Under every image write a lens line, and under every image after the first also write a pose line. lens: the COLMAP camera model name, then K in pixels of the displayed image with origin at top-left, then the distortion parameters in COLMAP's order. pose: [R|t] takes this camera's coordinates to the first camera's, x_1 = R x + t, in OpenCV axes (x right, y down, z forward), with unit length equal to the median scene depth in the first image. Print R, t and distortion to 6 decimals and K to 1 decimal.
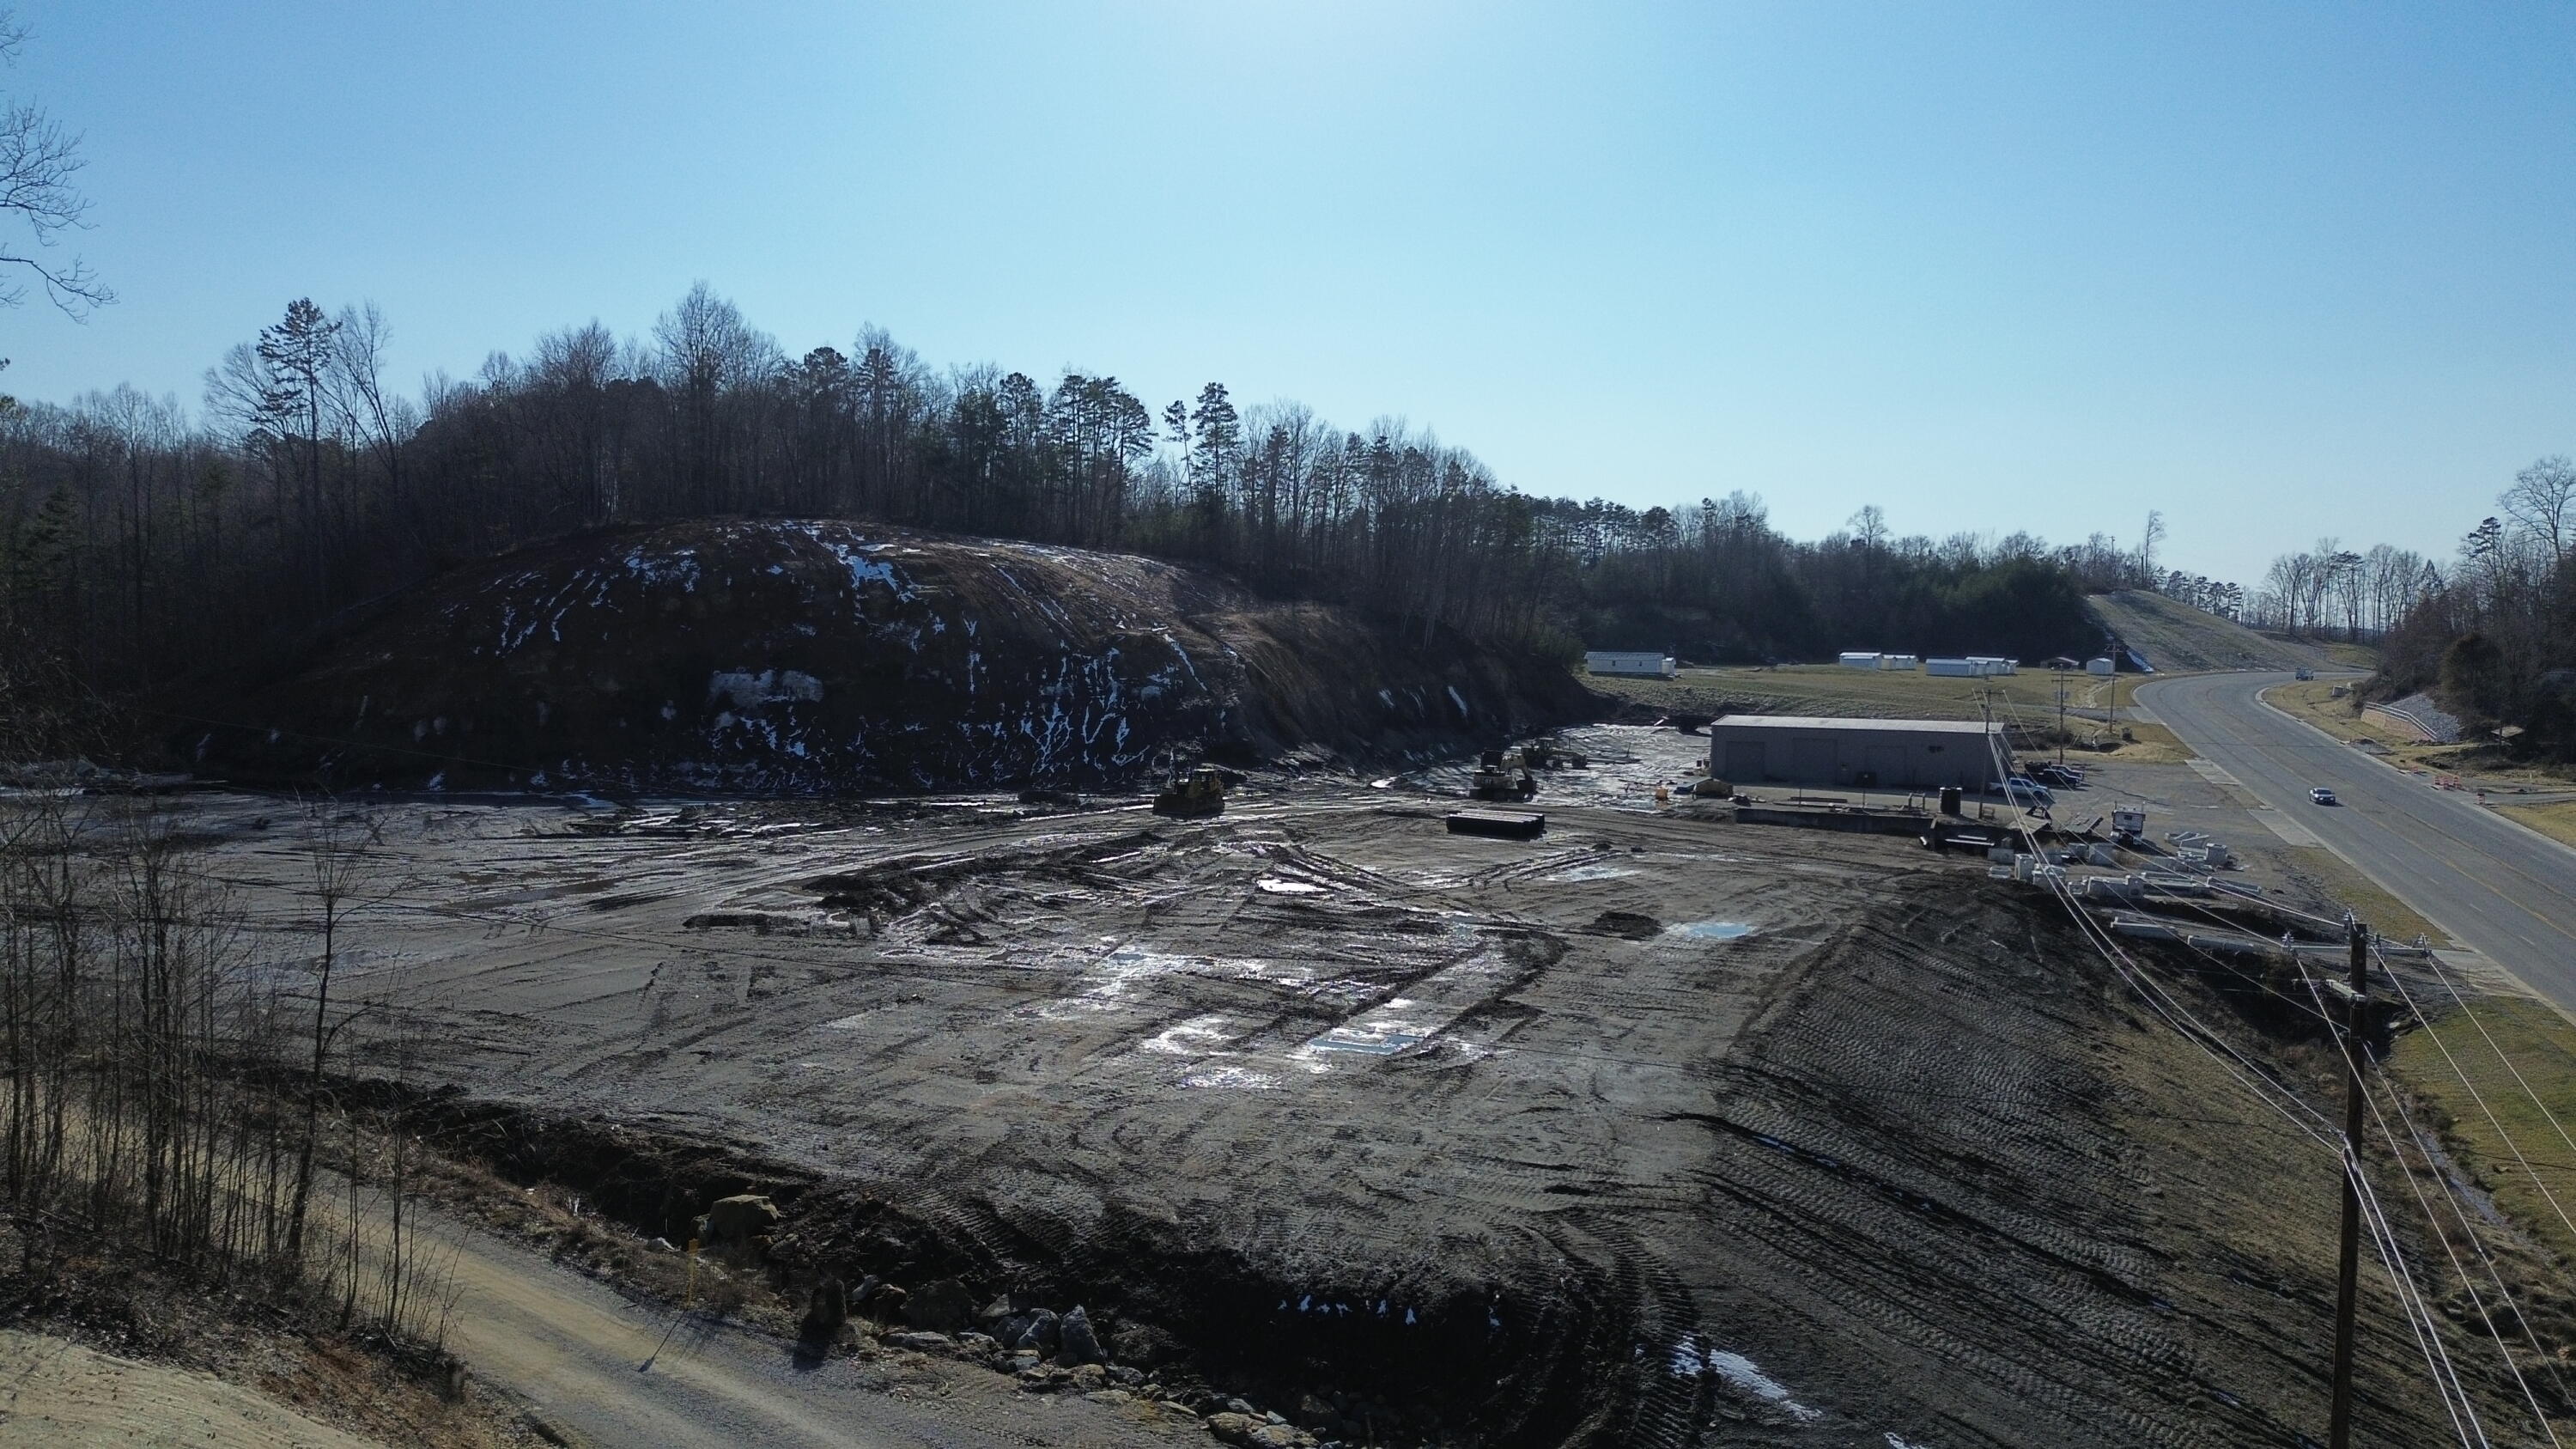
lens RADIAL K [[1819.5, 0, 1287.8], [0, 1819.5, 711.7], [0, 0, 1]] dist [0.057280, -0.051119]
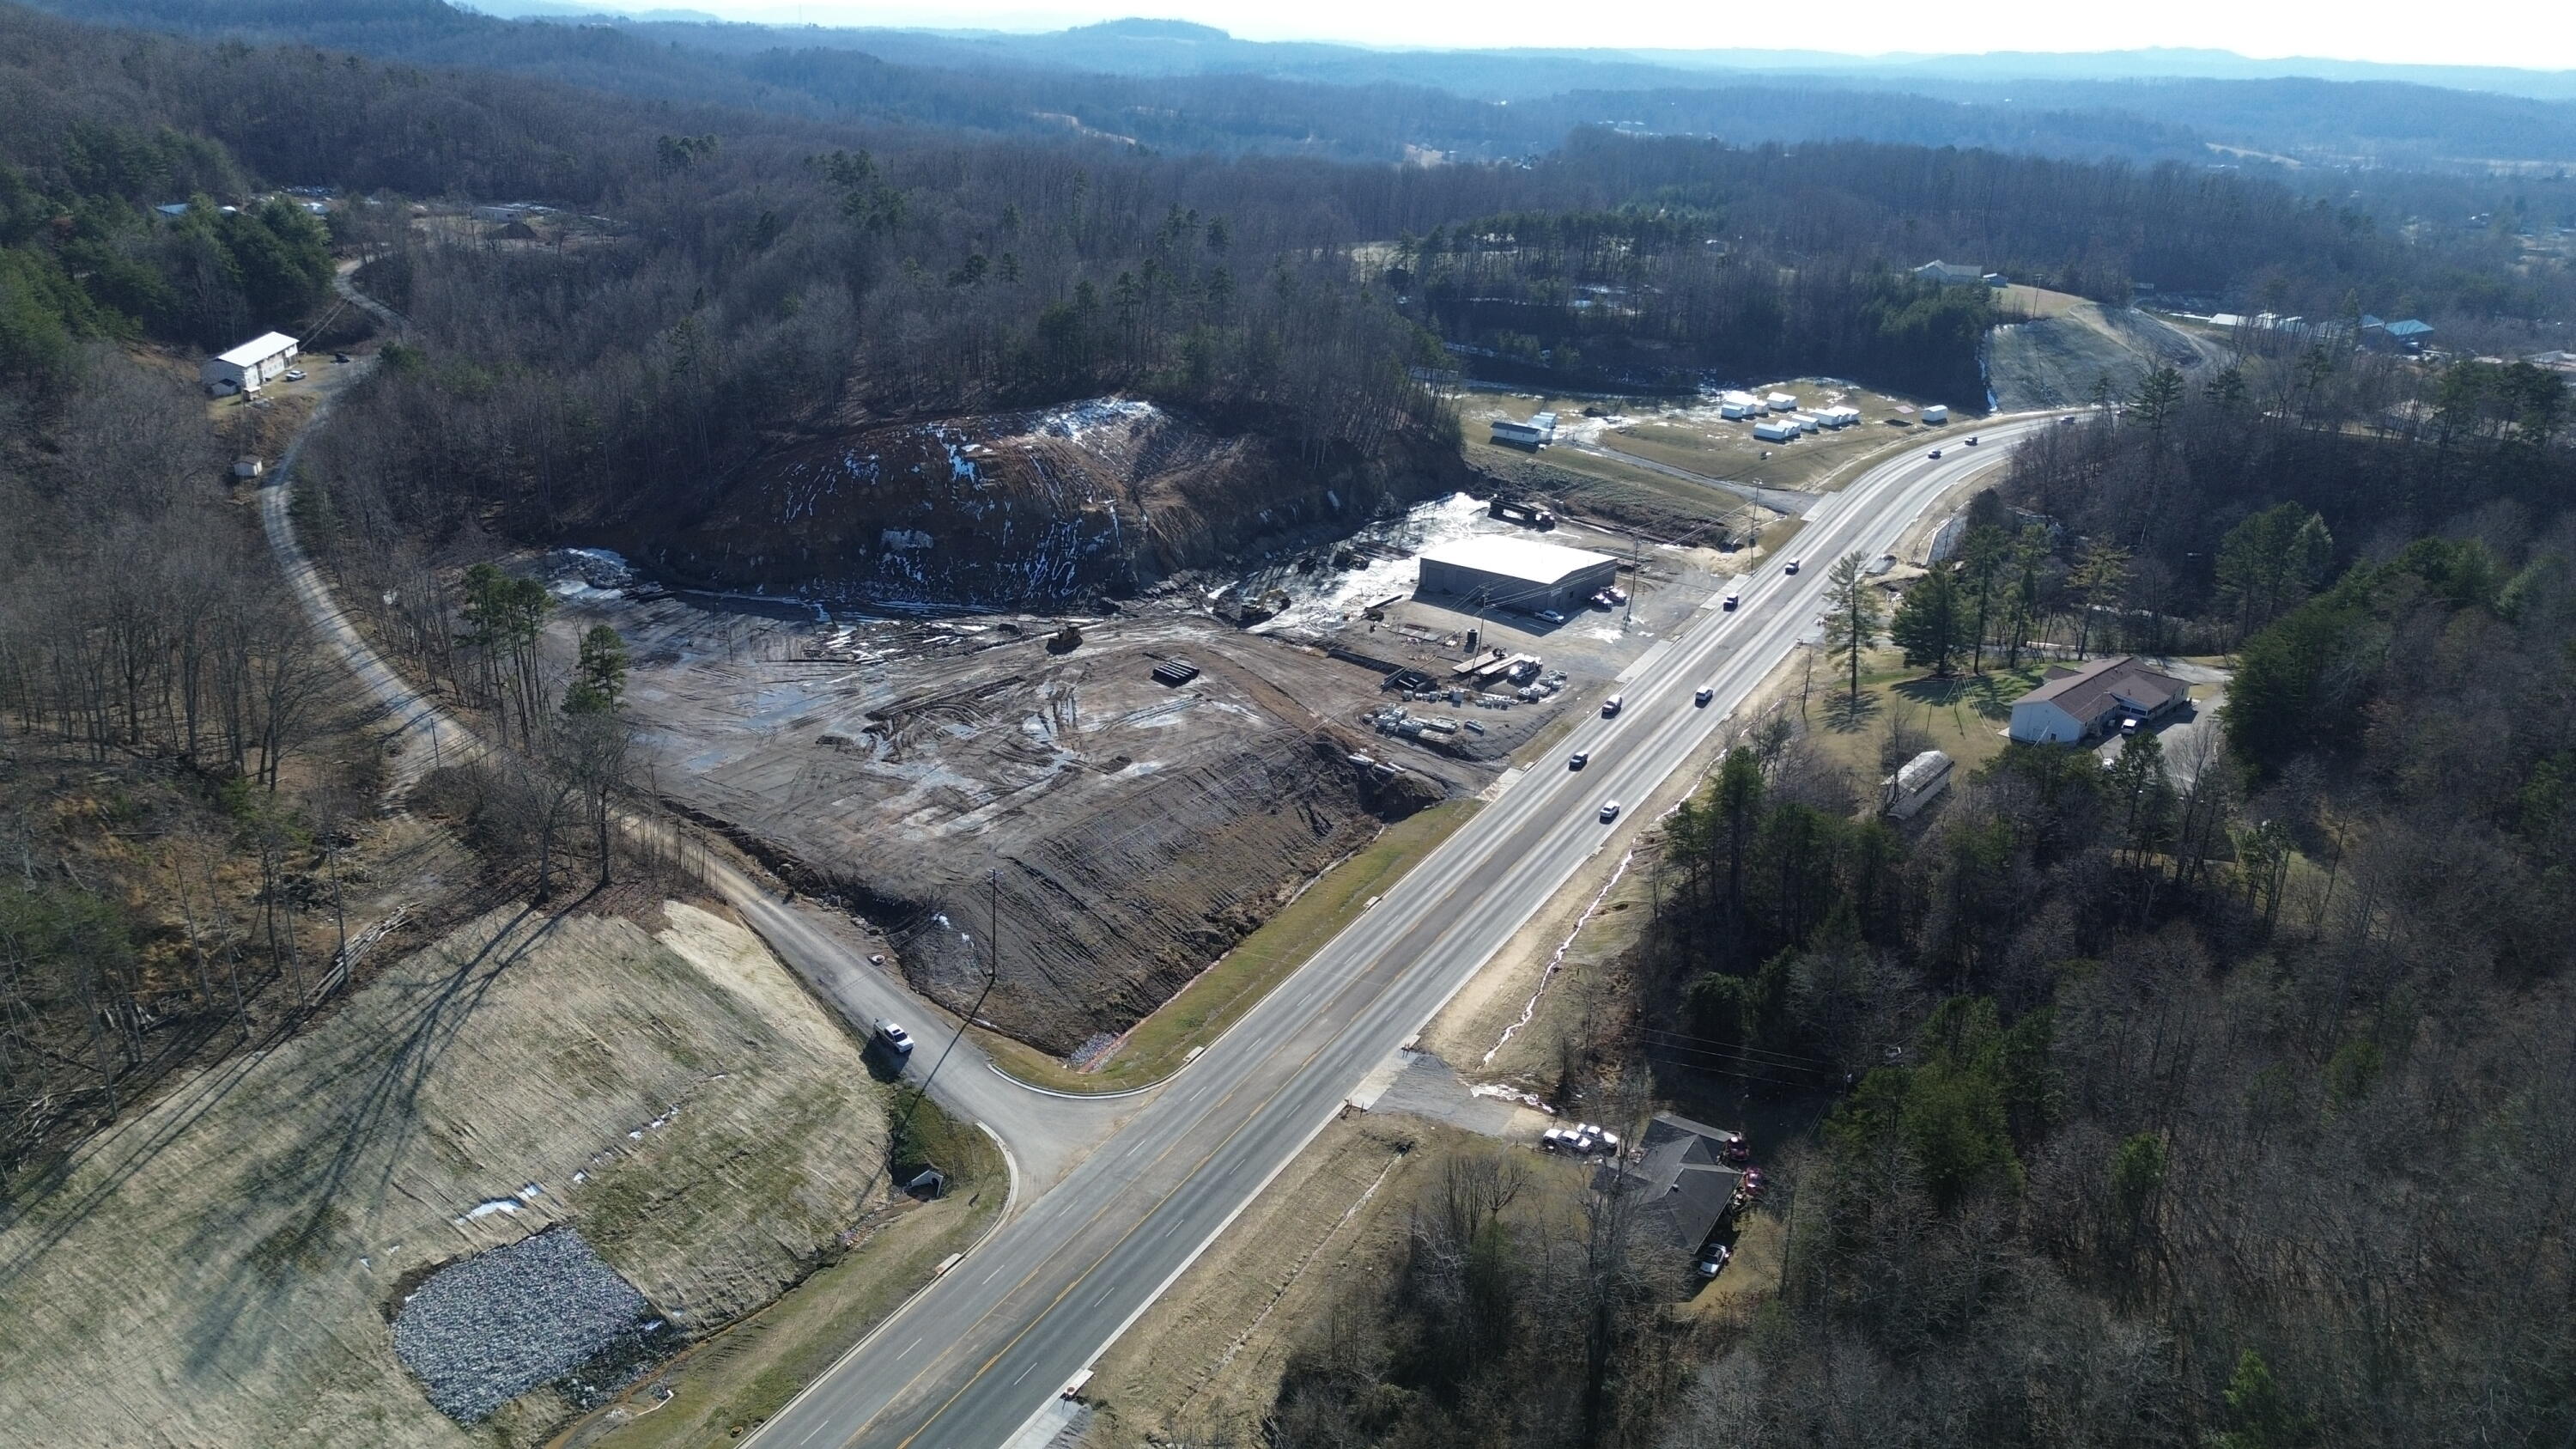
lens RADIAL K [[1819.5, 0, 1295.9], [0, 1819.5, 727.4], [0, 0, 1]] dist [0.057280, -0.051119]
pose [[0.979844, 0.090064, -0.178307, 0.537766], [-0.030054, 0.948900, 0.314142, -0.475944], [0.197488, -0.302451, 0.932482, -0.914310]]
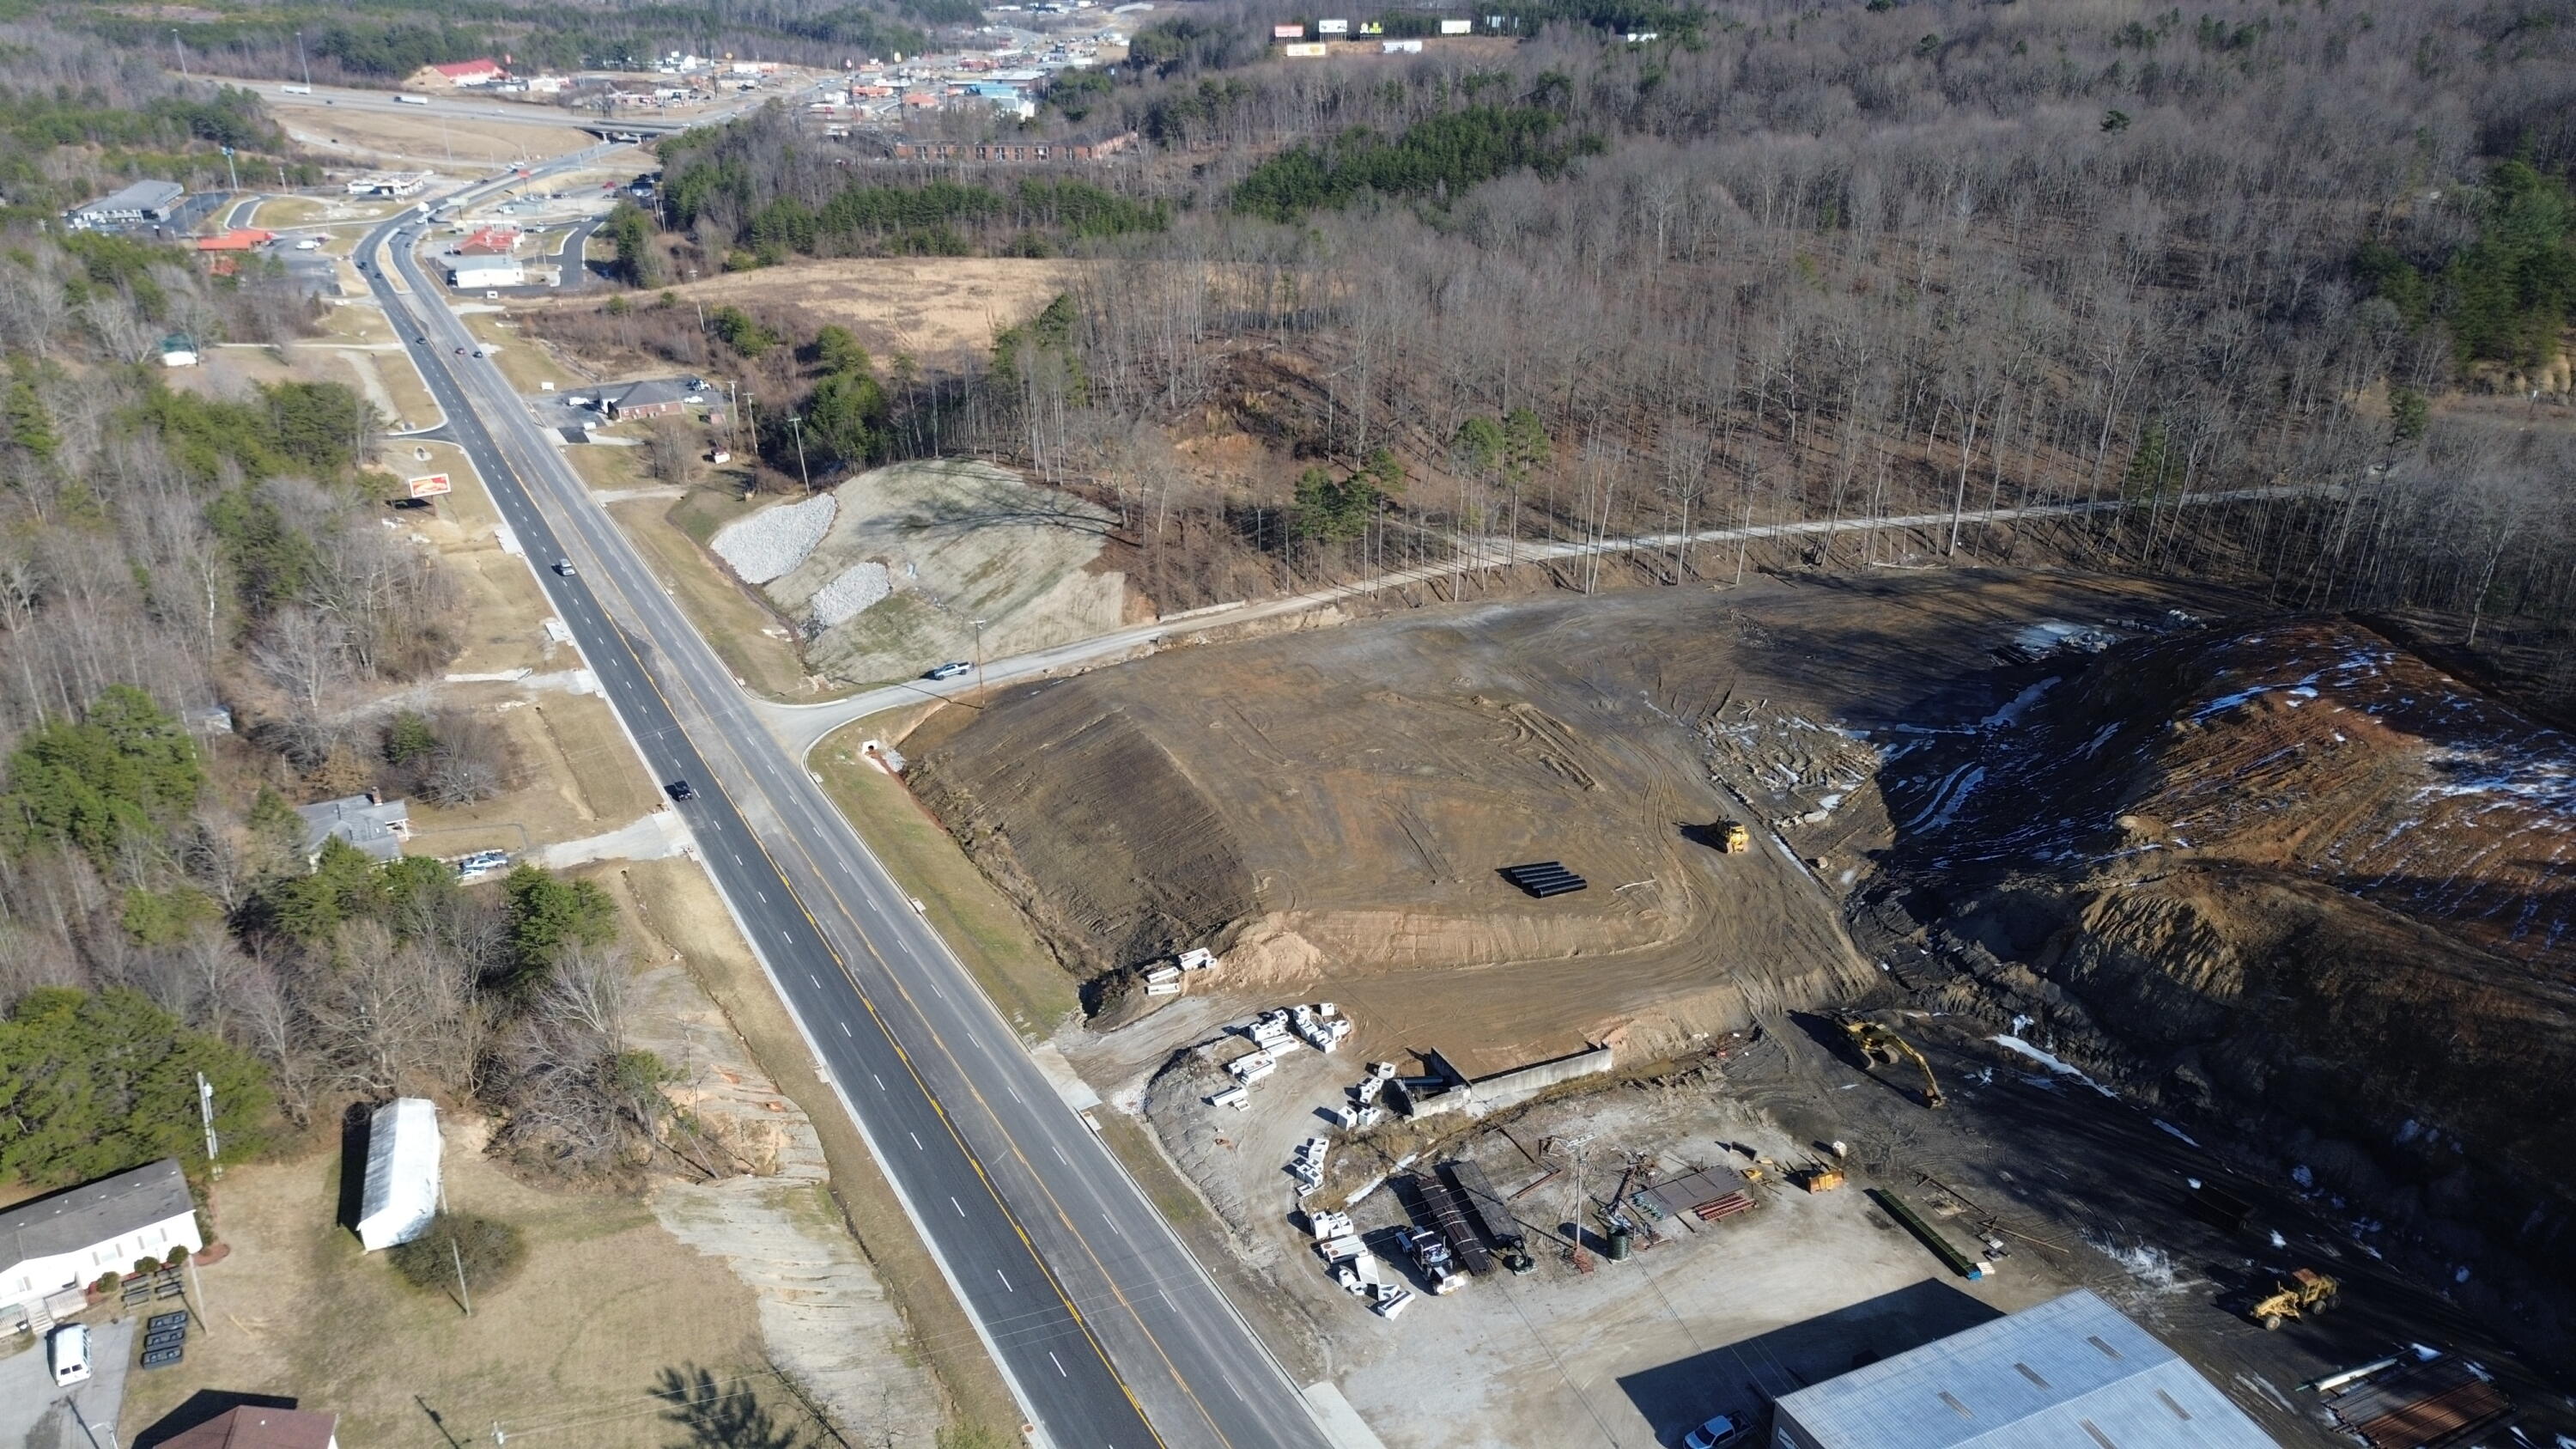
lens RADIAL K [[1819.5, 0, 1280.3], [0, 1819.5, 728.2], [0, 0, 1]] dist [0.057280, -0.051119]
pose [[-0.672189, 0.296182, -0.678556, 1.029442], [-0.037343, 0.901768, 0.430604, -0.576804], [0.739438, 0.314787, -0.595098, 1.350957]]
